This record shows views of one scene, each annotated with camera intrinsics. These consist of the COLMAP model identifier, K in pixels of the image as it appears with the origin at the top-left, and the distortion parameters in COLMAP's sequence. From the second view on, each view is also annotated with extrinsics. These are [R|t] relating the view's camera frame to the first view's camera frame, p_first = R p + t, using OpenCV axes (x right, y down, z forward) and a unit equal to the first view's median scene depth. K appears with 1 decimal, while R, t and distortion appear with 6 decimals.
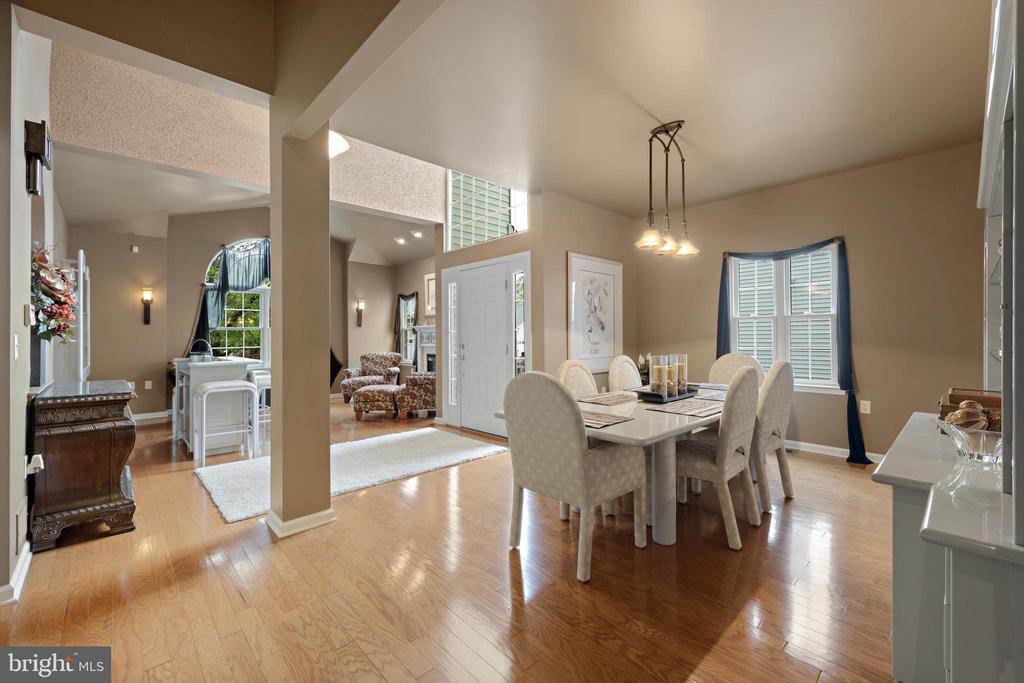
lens RADIAL K [[435.5, 0, 543.3], [0, 435.5, 332.8], [0, 0, 1]] dist [-0.008240, 0.000105]
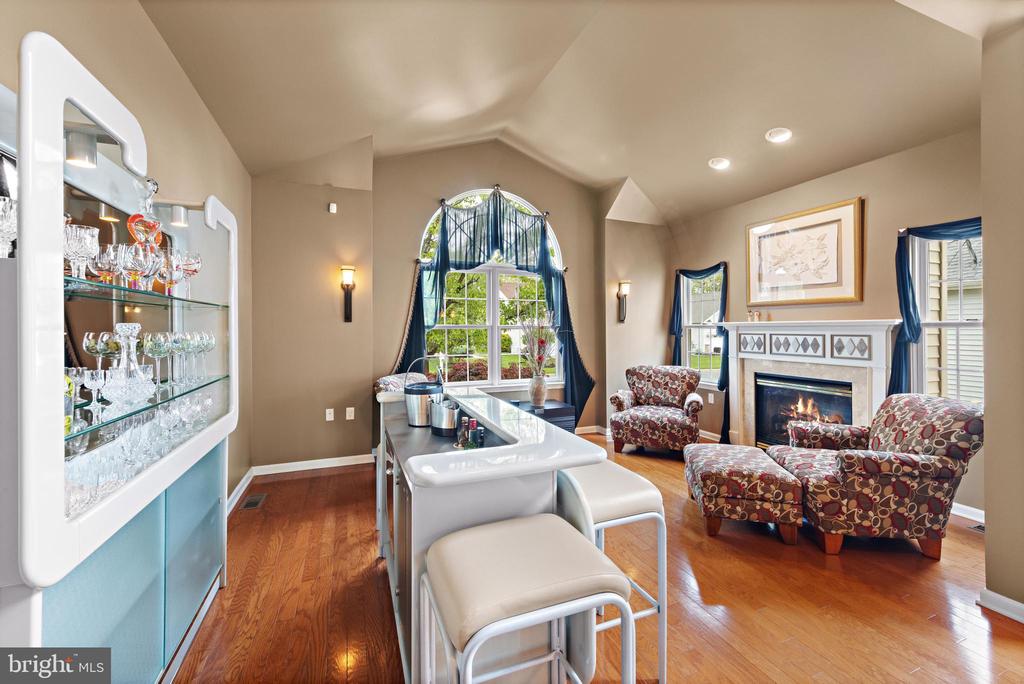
lens RADIAL K [[413.6, 0, 527.6], [0, 413.6, 328.7], [0, 0, 1]] dist [0.001993, 0.000715]
pose [[0.924191, 0.002284, -0.381923, -0.357751], [0.000387, 0.999976, 0.006916, -0.010884], [0.381929, -0.006539, 0.924168, 0.441601]]
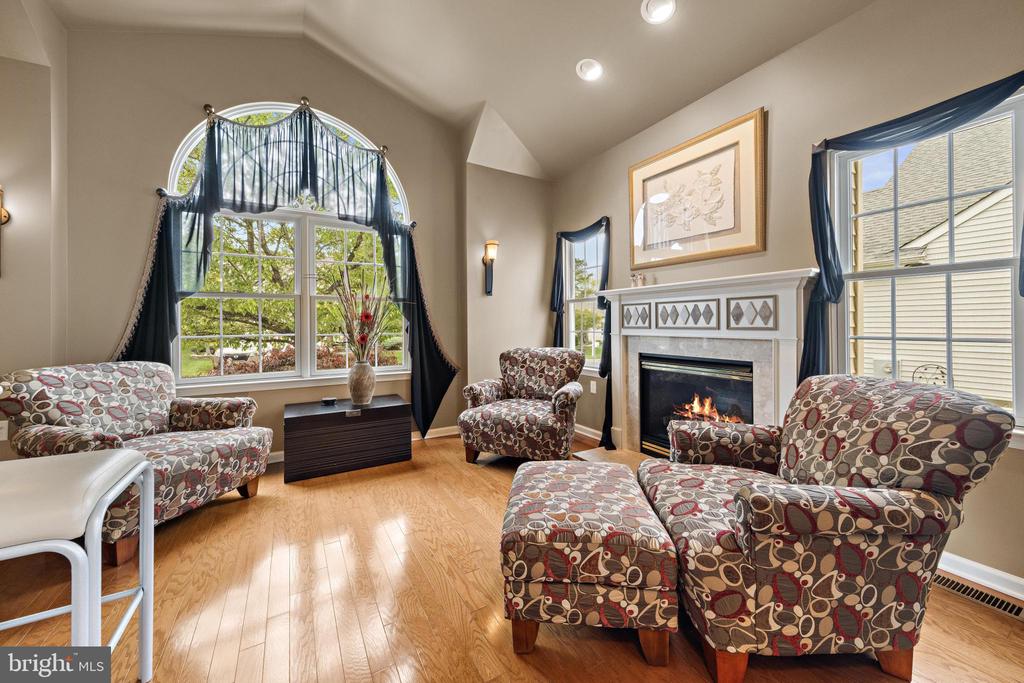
lens RADIAL K [[378.4, 0, 531.8], [0, 378.4, 324.0], [0, 0, 1]] dist [0.002256, -0.000243]
pose [[0.972137, -0.000940, -0.234412, -0.304343], [0.002618, 0.999973, 0.006845, 0.018295], [0.234399, -0.007268, 0.972113, 0.657361]]
